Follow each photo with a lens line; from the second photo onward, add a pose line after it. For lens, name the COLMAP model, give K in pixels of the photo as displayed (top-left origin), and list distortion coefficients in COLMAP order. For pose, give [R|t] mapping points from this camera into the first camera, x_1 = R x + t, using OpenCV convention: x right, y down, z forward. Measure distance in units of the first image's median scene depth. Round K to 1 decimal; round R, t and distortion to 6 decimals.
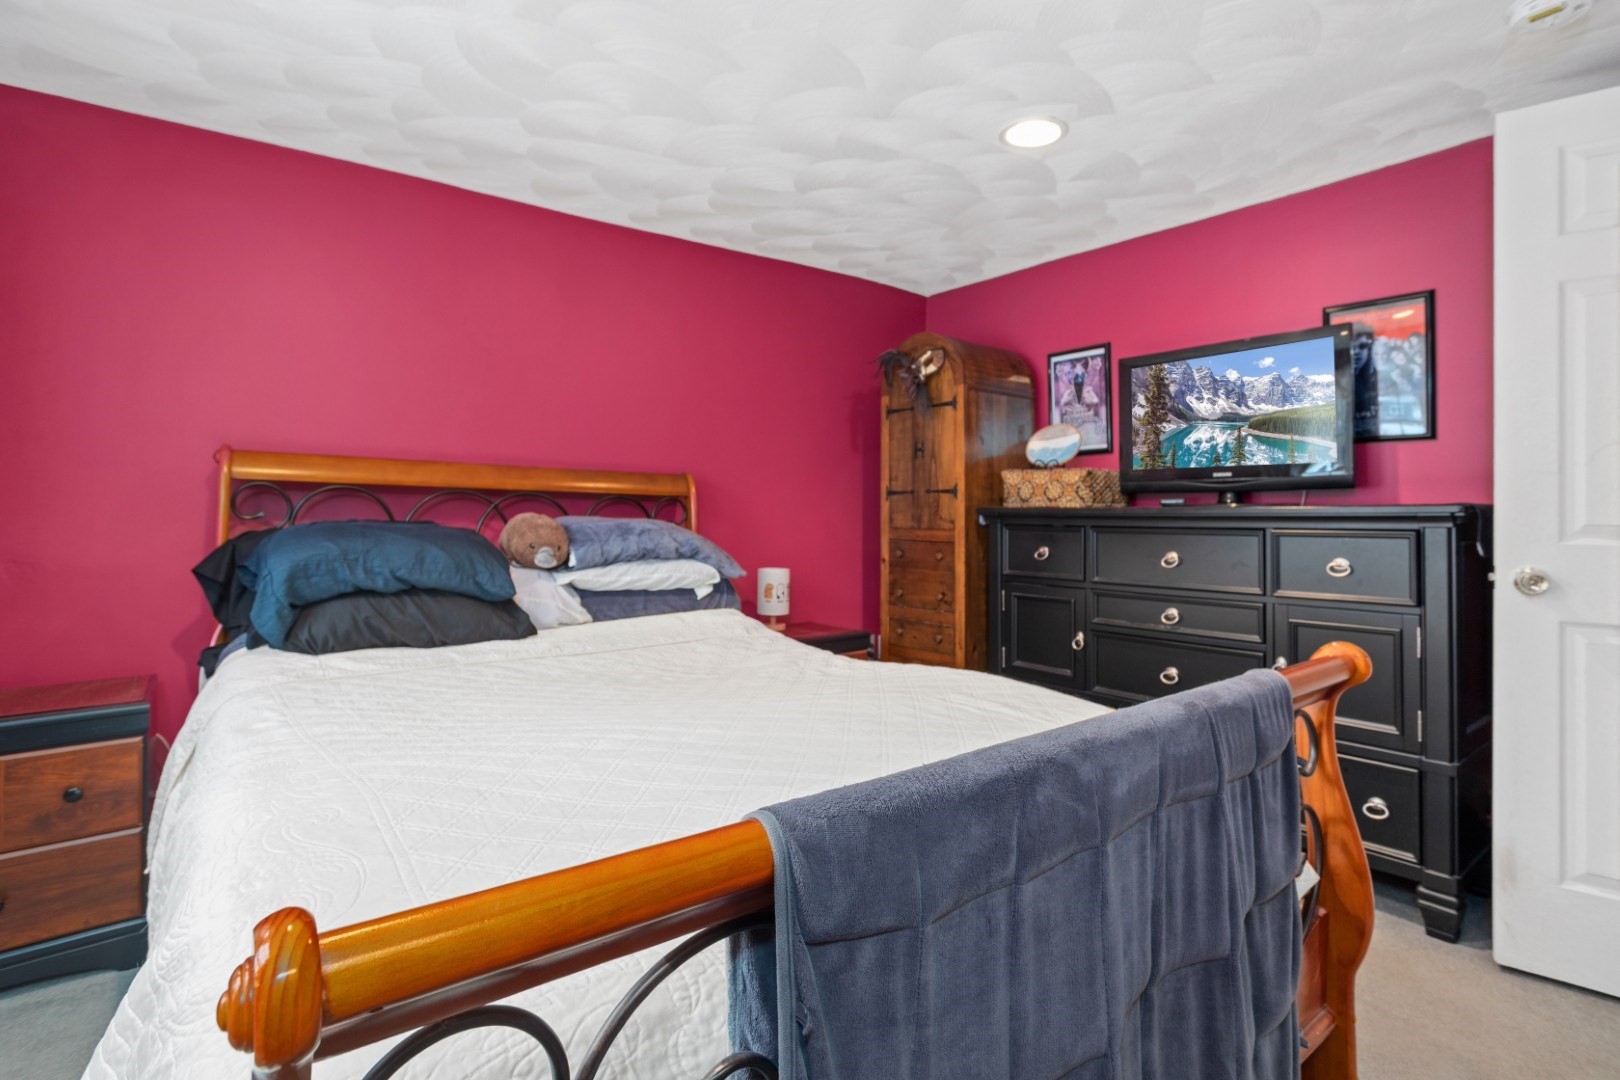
lens RADIAL K [[801.8, 0, 811.6], [0, 801.8, 521.6], [0, 0, 1]] dist [-0.046995, 0.033728]
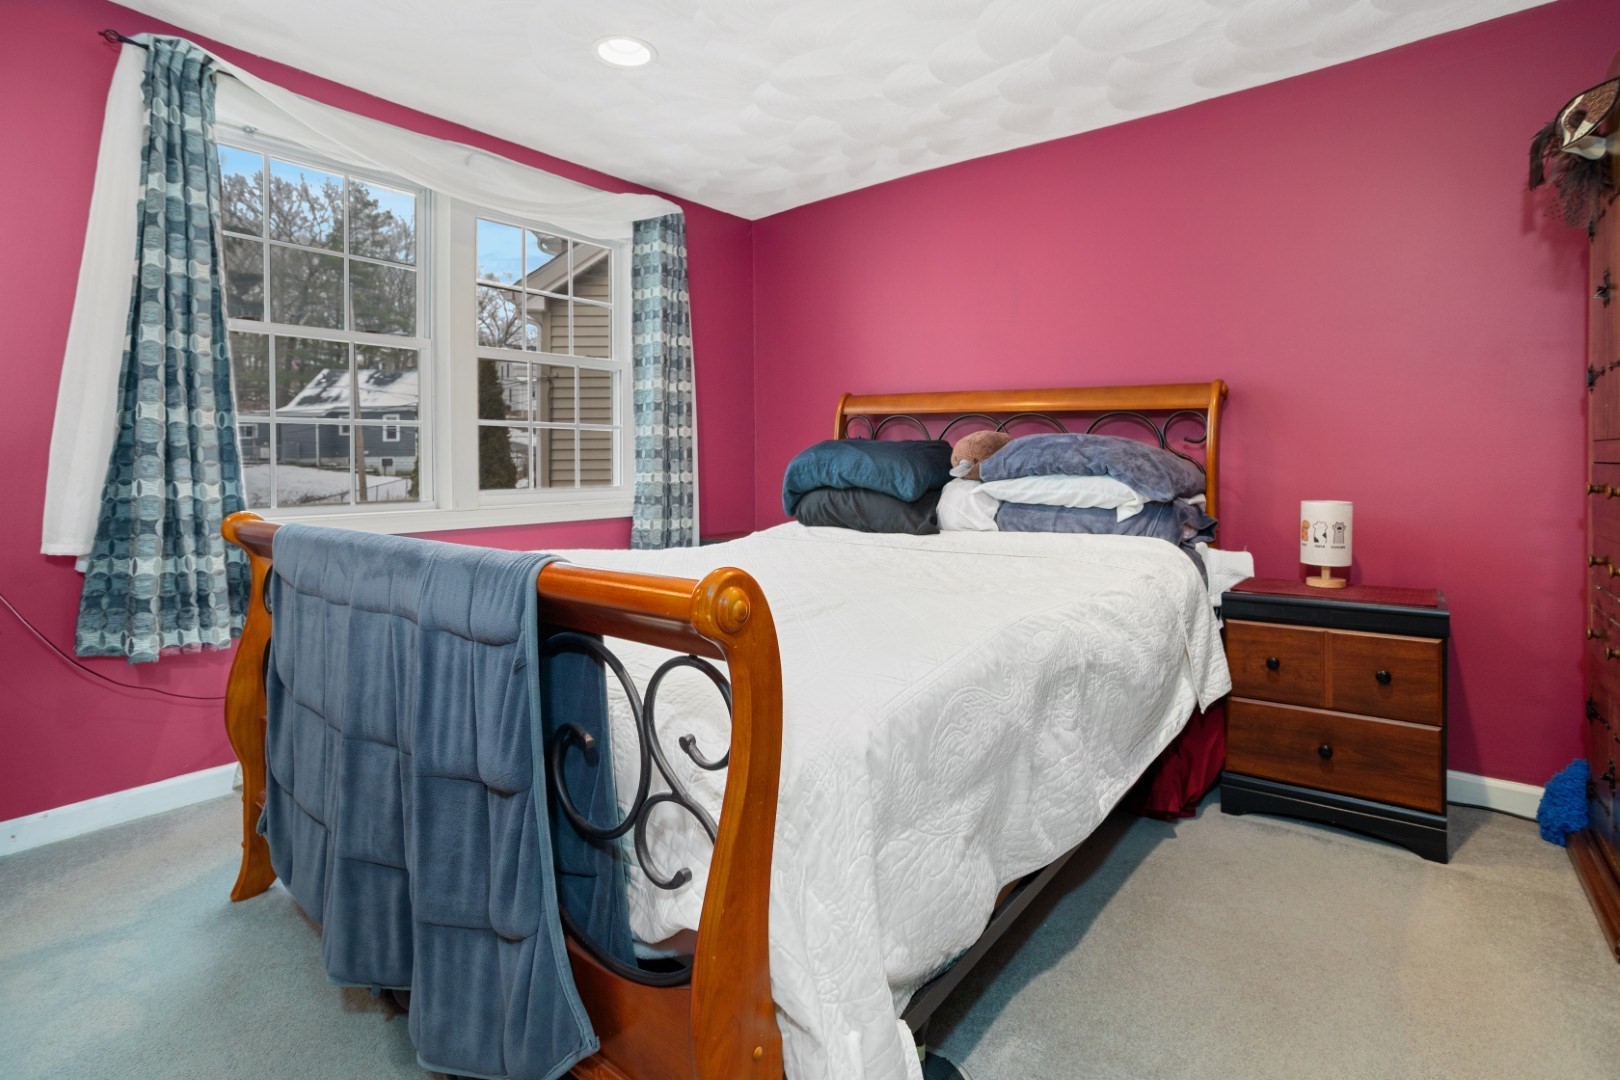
lens RADIAL K [[801.8, 0, 811.6], [0, 801.8, 521.6], [0, 0, 1]] dist [-0.046995, 0.033728]
pose [[0.240636, 0.067041, -0.968297, 0.716652], [-0.007672, 0.997712, 0.067171, 0.044582], [0.970585, -0.008735, 0.240599, 0.510418]]
